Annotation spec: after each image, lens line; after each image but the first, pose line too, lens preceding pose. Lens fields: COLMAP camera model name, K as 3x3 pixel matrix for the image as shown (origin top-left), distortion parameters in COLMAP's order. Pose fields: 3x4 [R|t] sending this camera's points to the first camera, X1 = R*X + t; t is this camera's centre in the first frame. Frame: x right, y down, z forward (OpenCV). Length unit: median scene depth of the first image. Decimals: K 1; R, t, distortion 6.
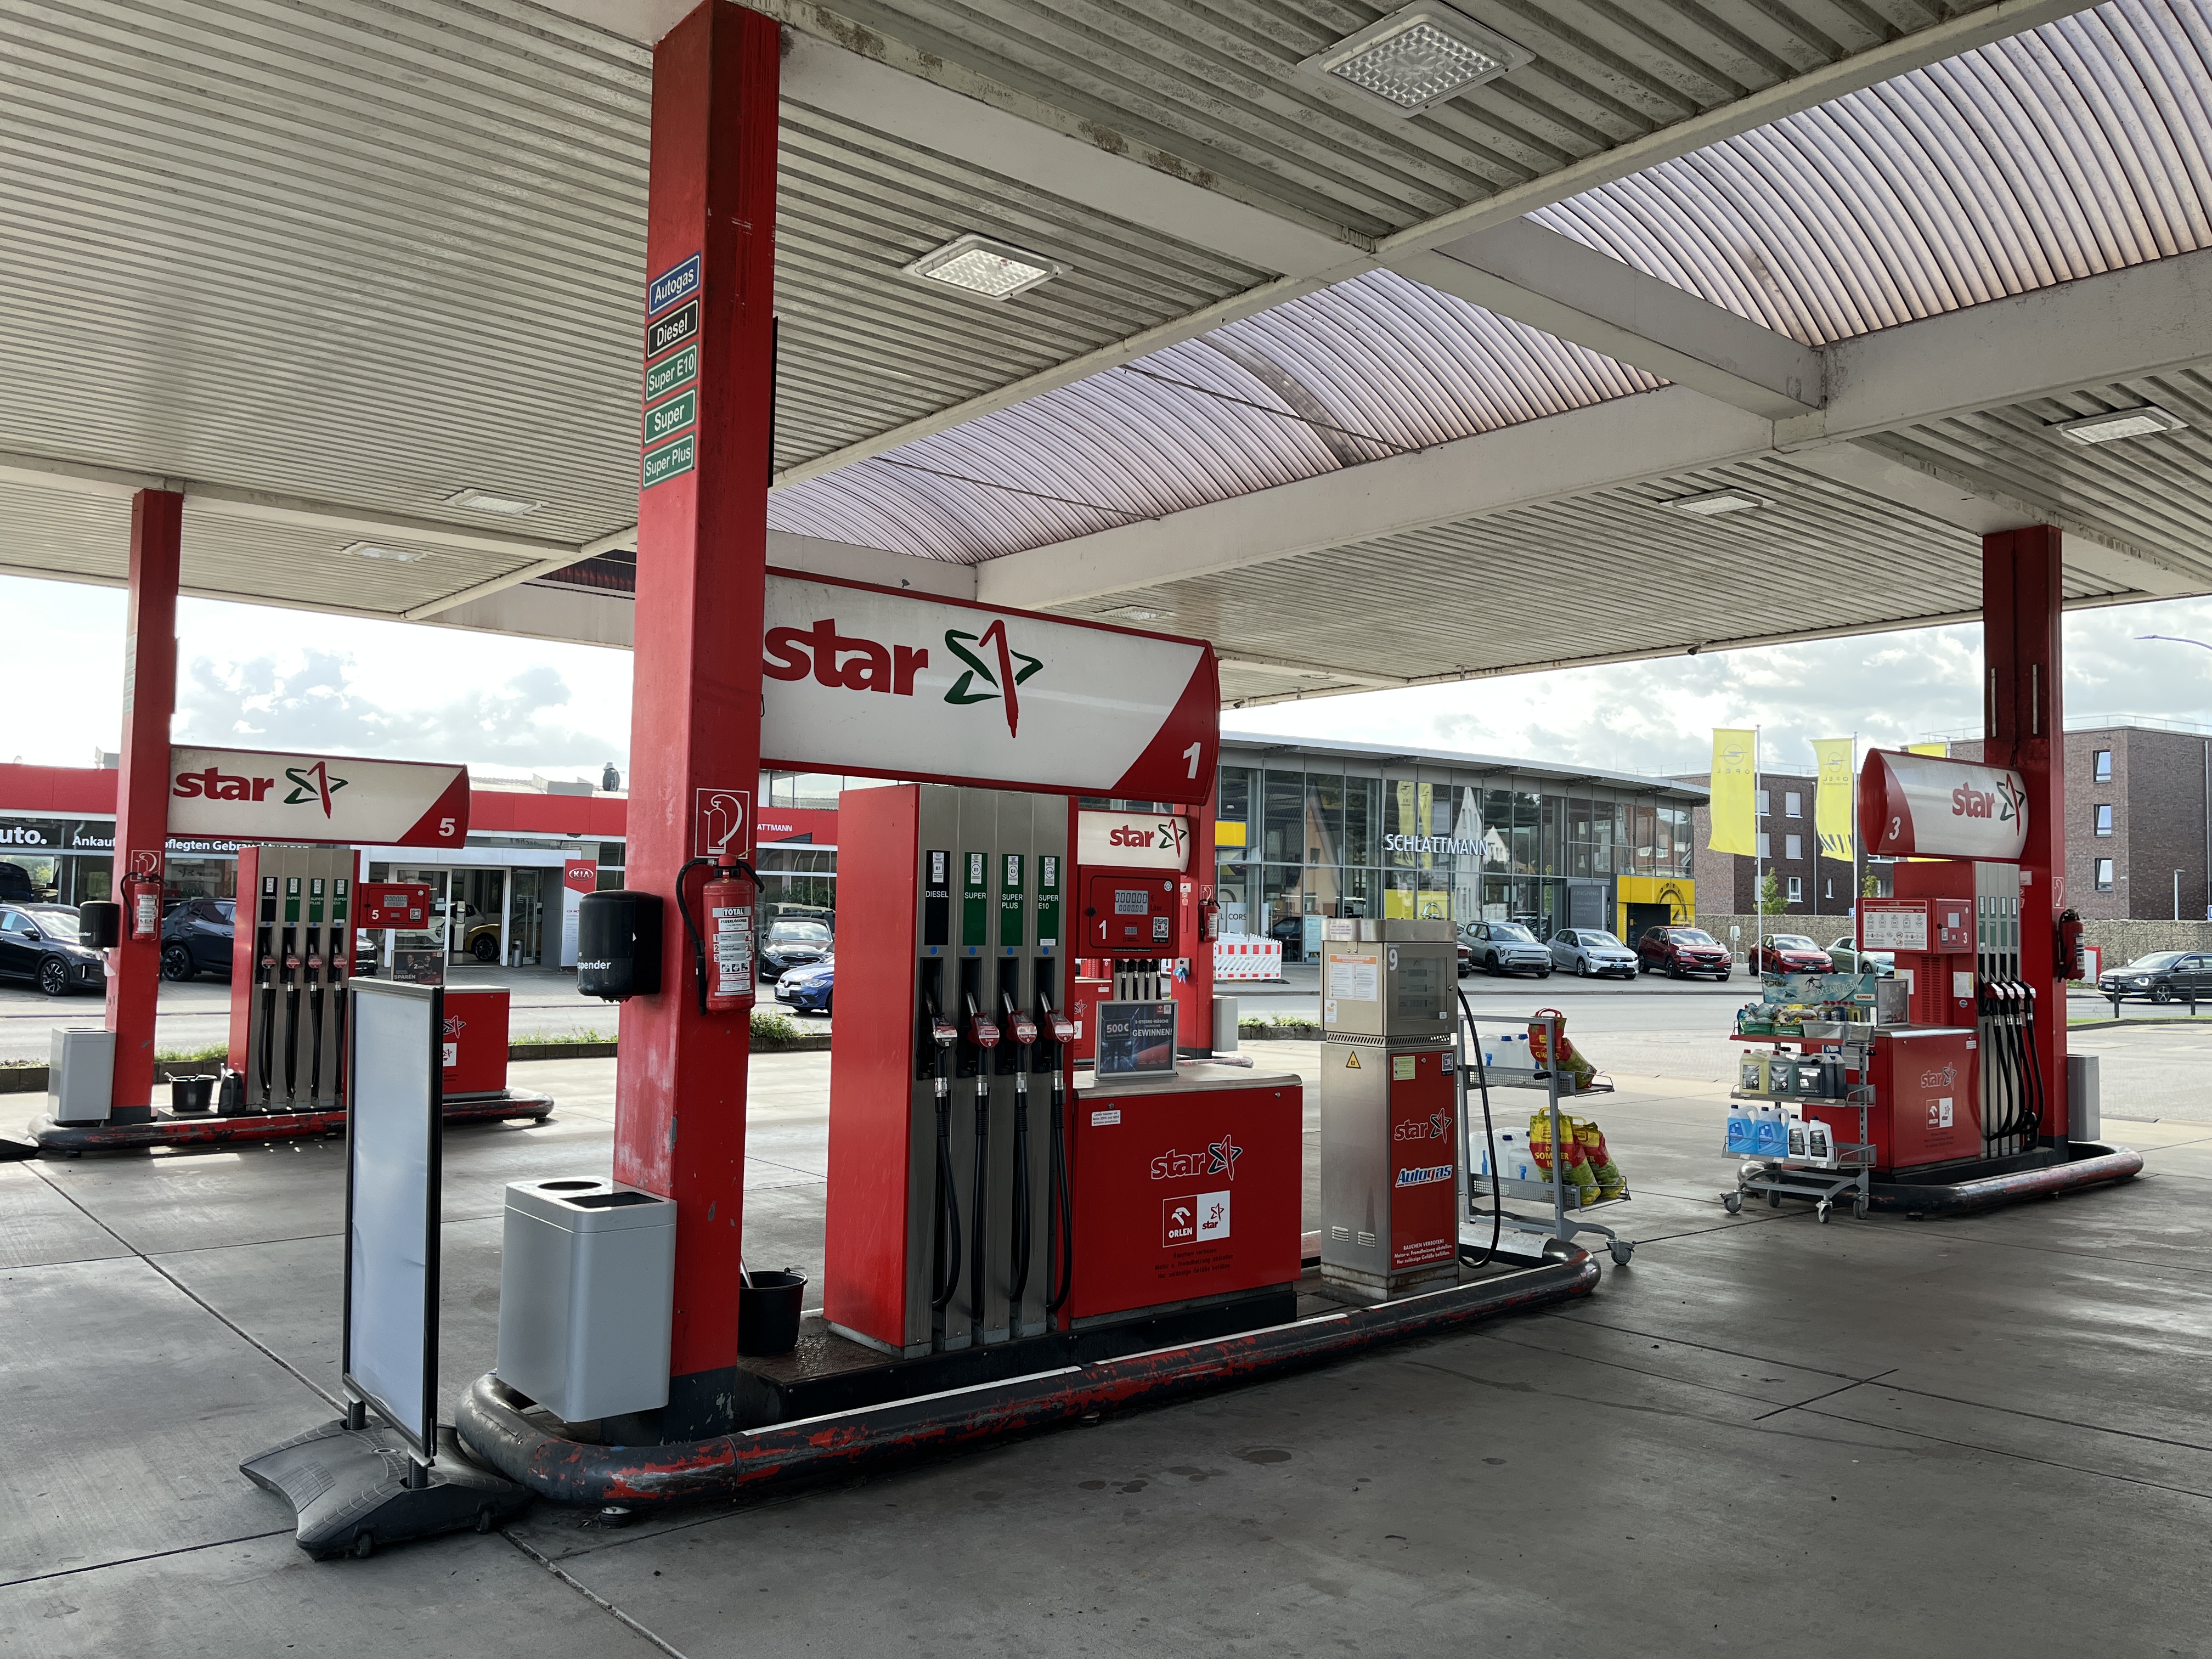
lens RADIAL K [[1660.0, 0, 1101.9], [0, 1660.0, 849.0], [0, 0, 1]] dist [0.108368, -0.149780]
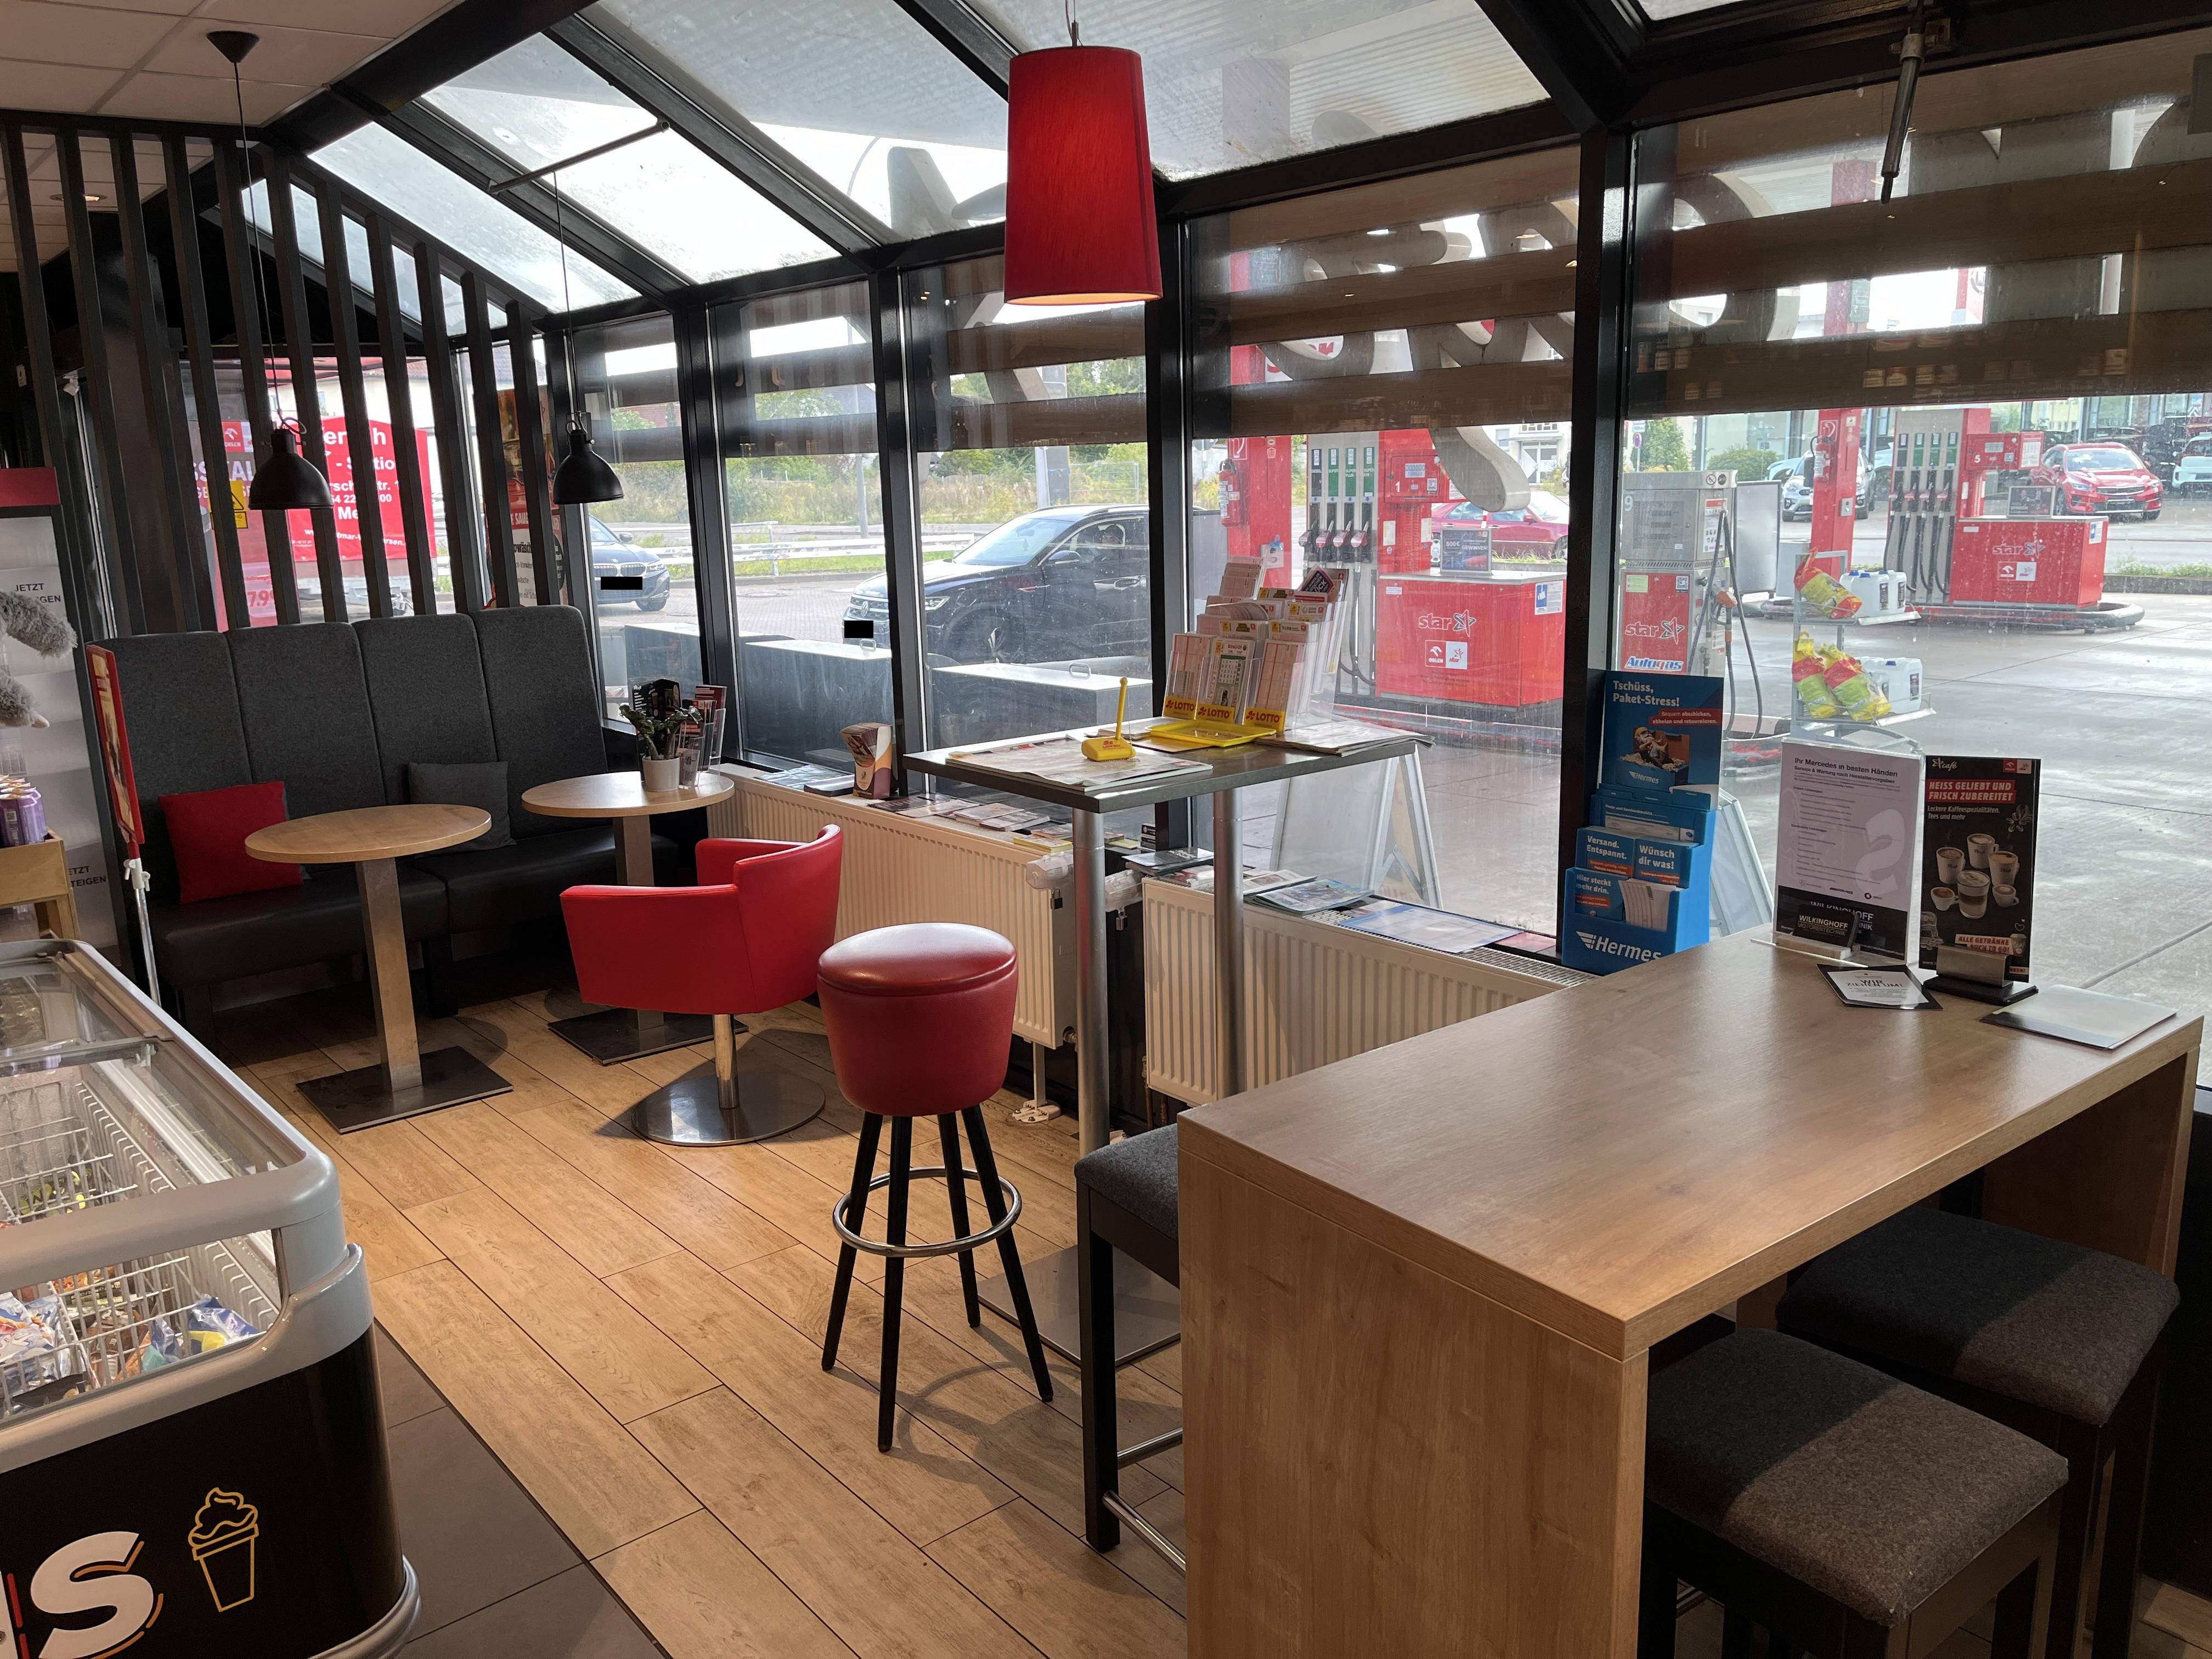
lens RADIAL K [[1660.0, 0, 1101.9], [0, 1660.0, 849.0], [0, 0, 1]] dist [0.108368, -0.149780]
pose [[0.003872, 0.208185, -0.978082, 1.811094], [0.067451, 0.975807, 0.207967, 0.031314], [0.997715, -0.066778, -0.010264, 0.642146]]
